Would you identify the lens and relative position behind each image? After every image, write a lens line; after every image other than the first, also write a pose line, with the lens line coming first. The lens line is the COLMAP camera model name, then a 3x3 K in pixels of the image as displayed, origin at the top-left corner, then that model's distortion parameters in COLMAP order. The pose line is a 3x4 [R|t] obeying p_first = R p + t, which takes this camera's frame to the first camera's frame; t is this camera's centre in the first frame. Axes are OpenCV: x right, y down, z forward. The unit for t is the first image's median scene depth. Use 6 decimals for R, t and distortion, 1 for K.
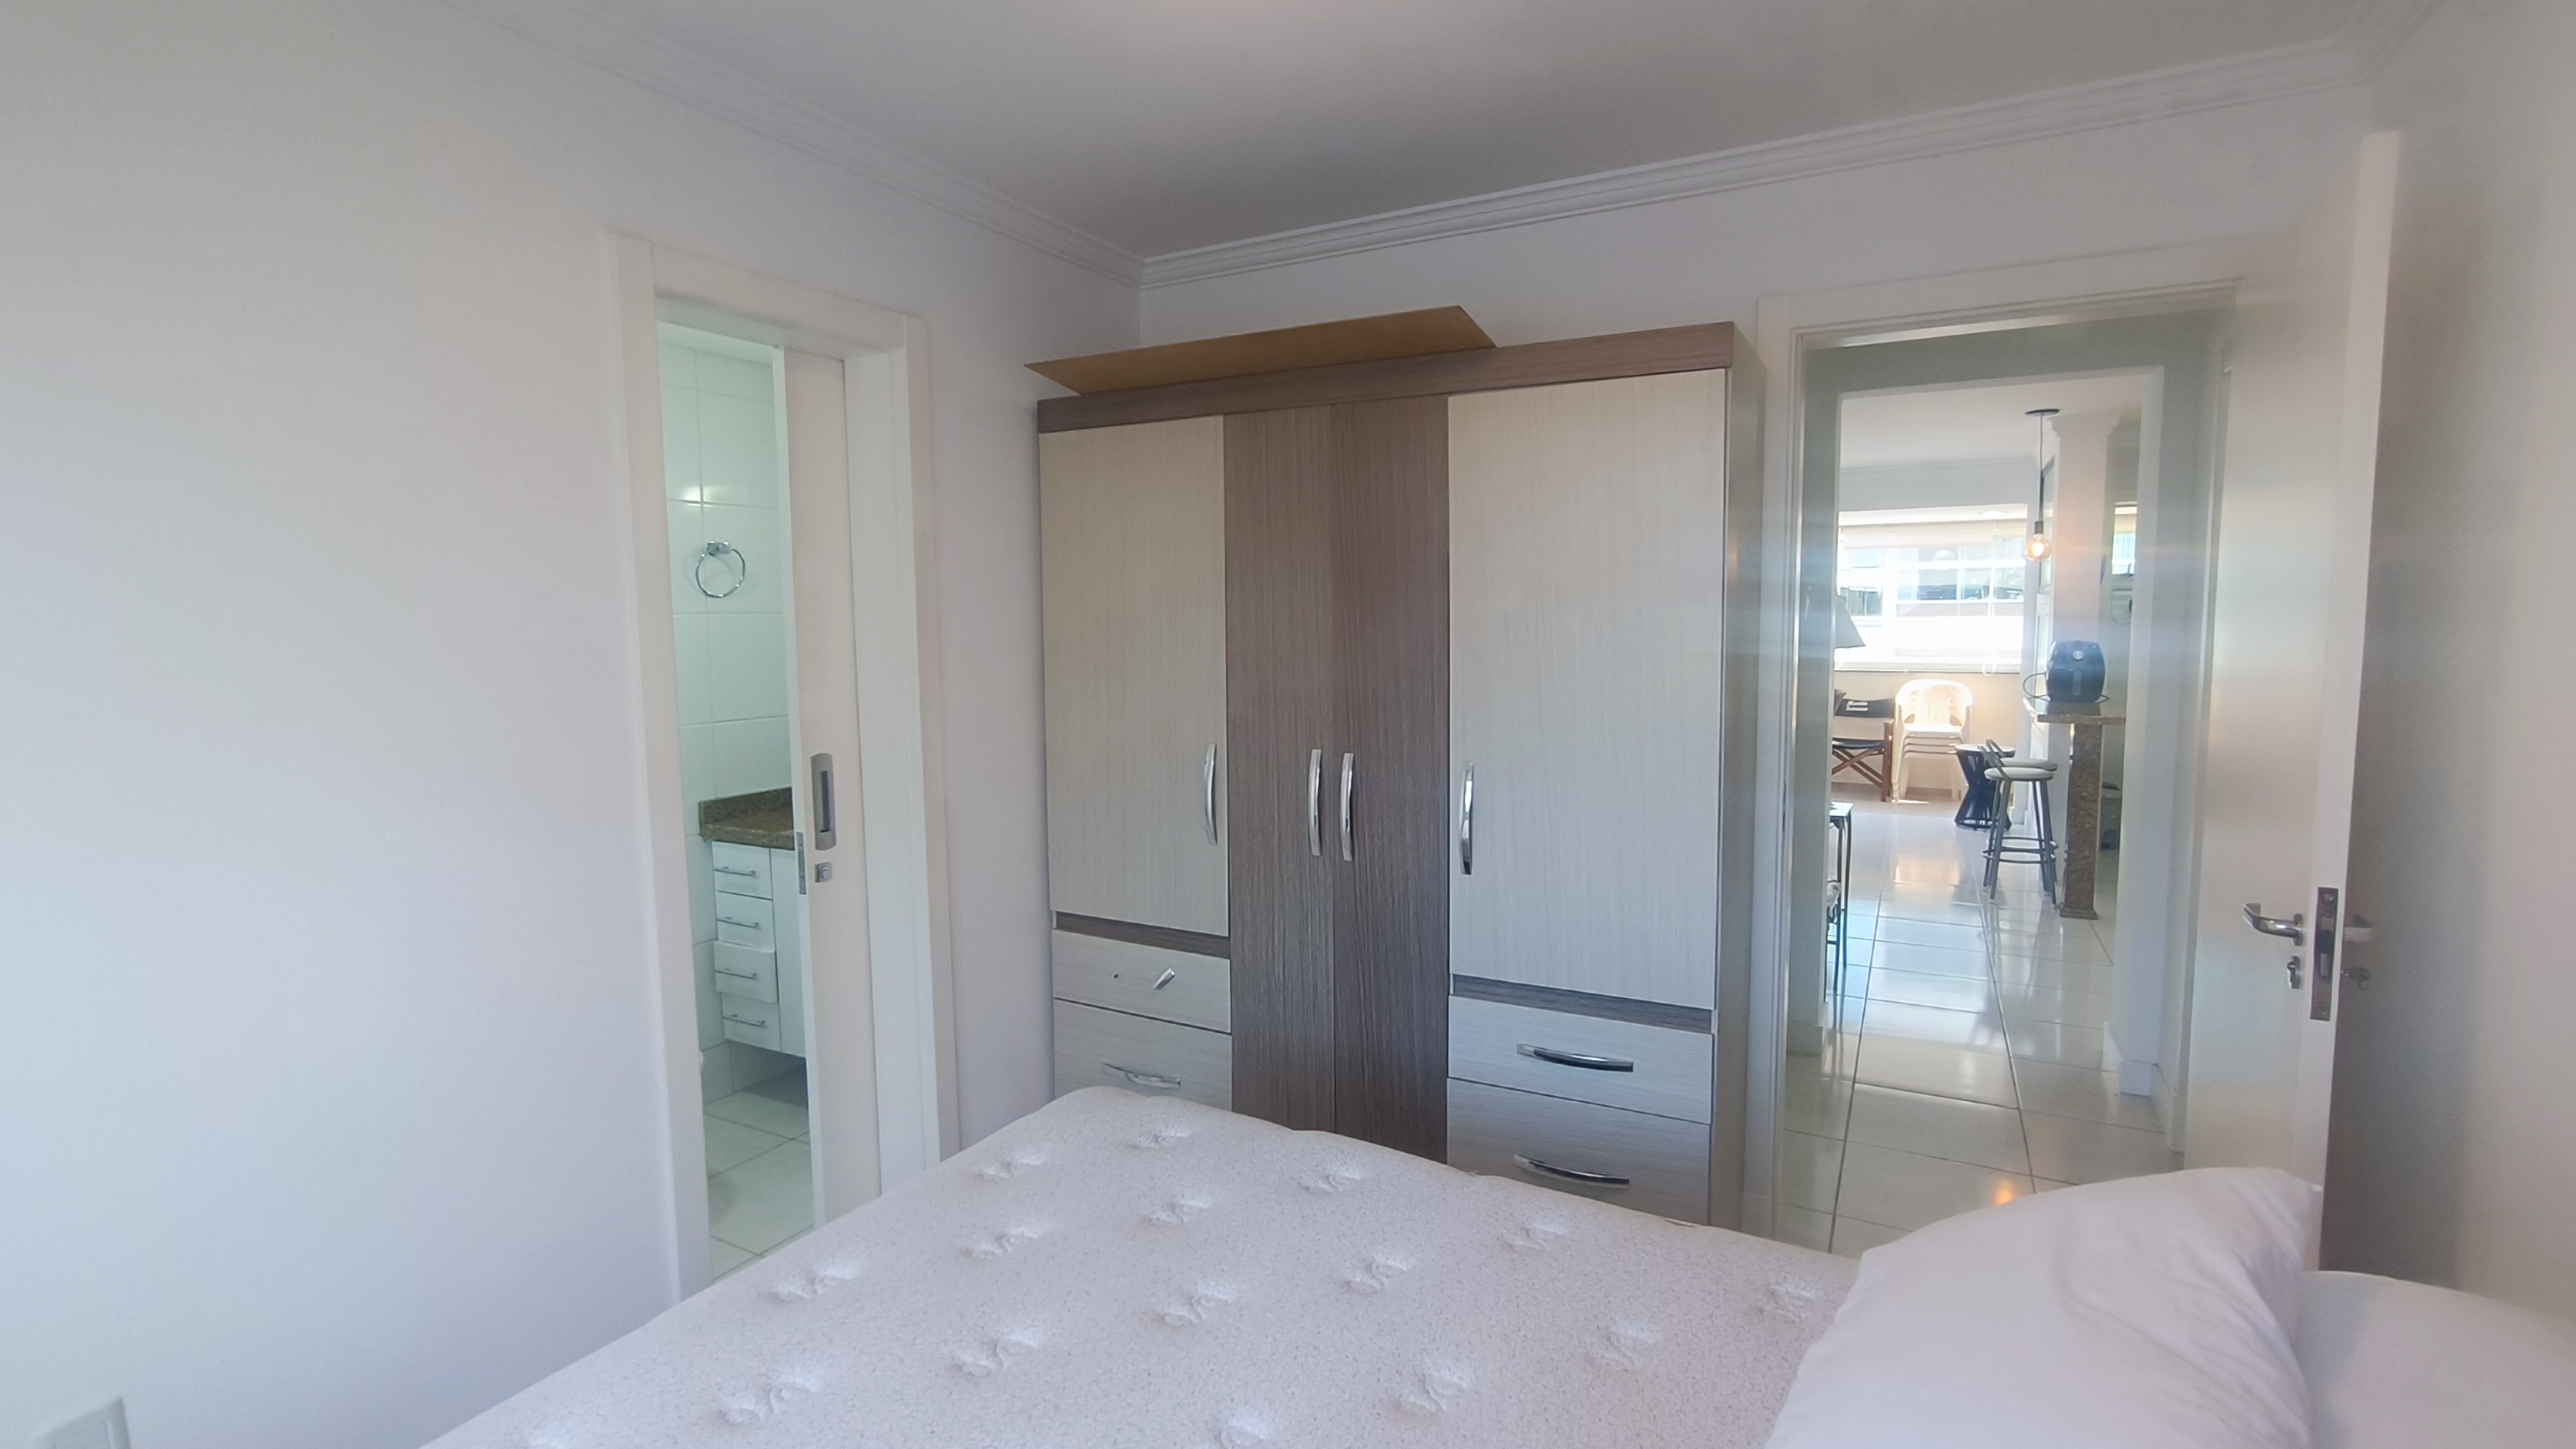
lens RADIAL K [[1168.5, 0, 1283.5], [0, 1168.5, 727.8], [0, 0, 1]] dist [0.004160, 0.000865]
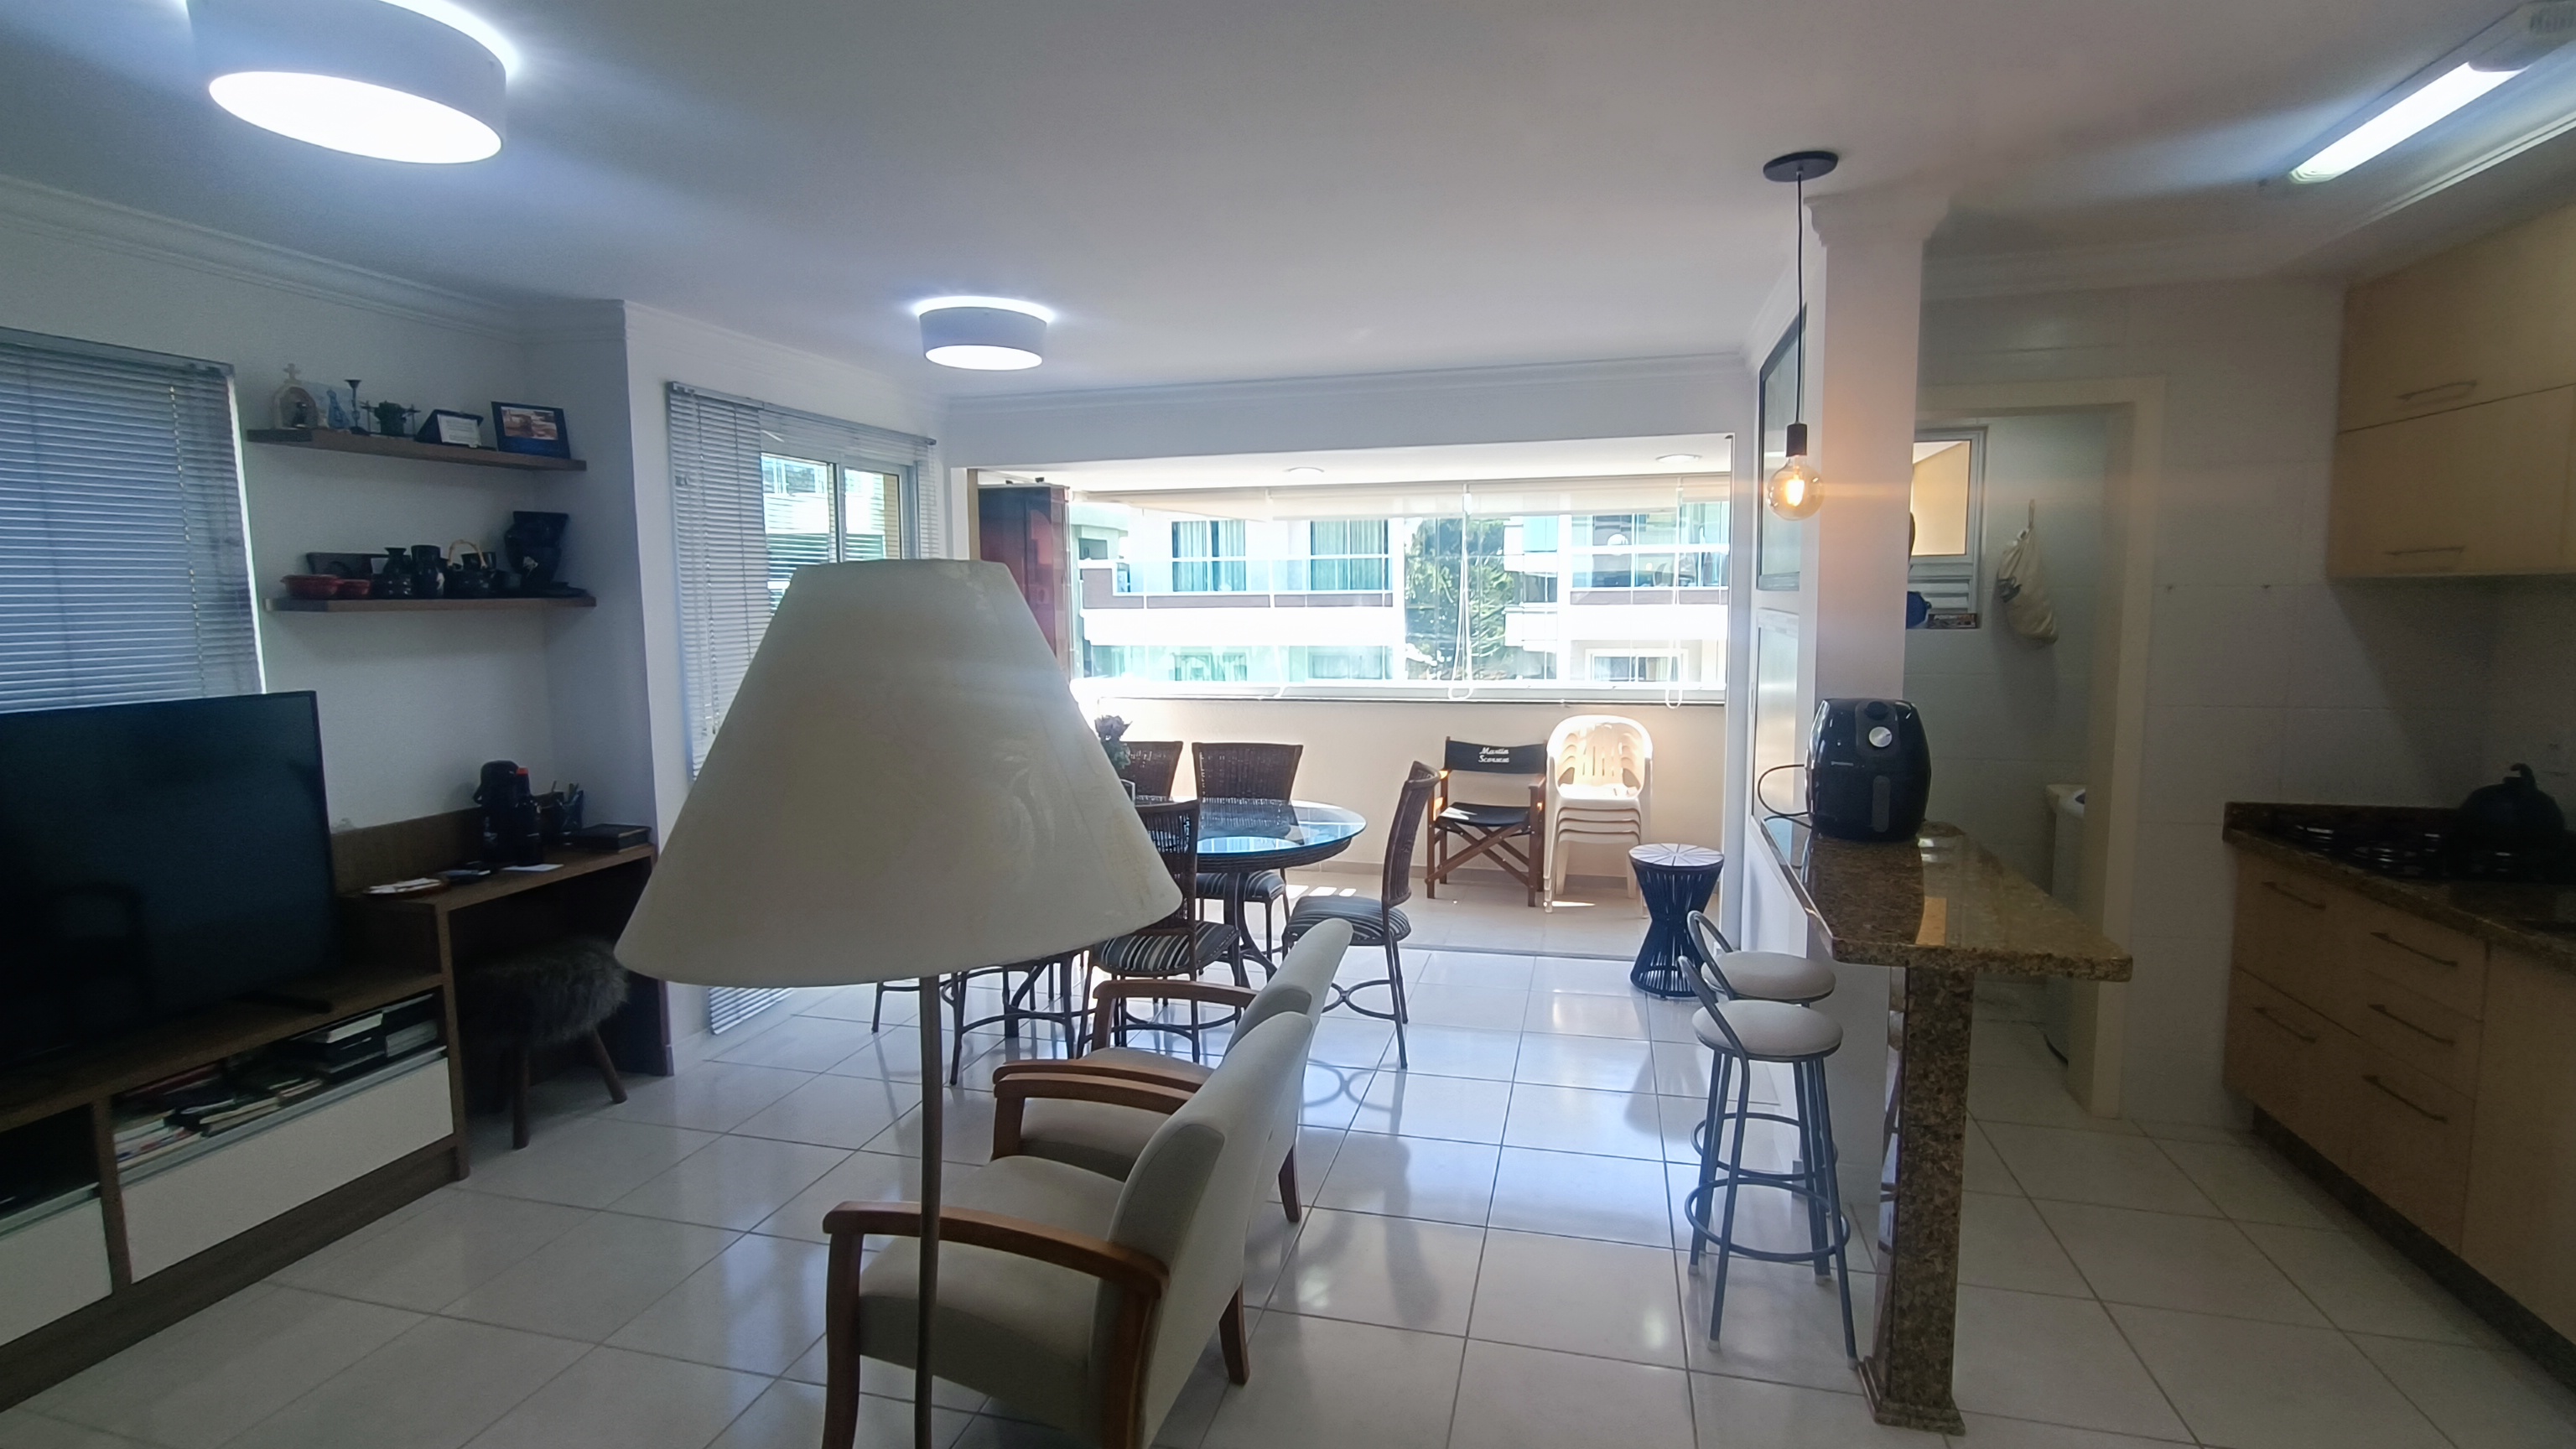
lens RADIAL K [[1168.5, 0, 1308.9], [0, 1168.5, 730.5], [0, 0, 1]] dist [0.004160, 0.000865]
pose [[0.968208, -0.022909, 0.249096, 0.232421], [0.018198, 0.999610, 0.021198, -0.049518], [-0.249485, -0.015991, 0.968247, 0.402596]]
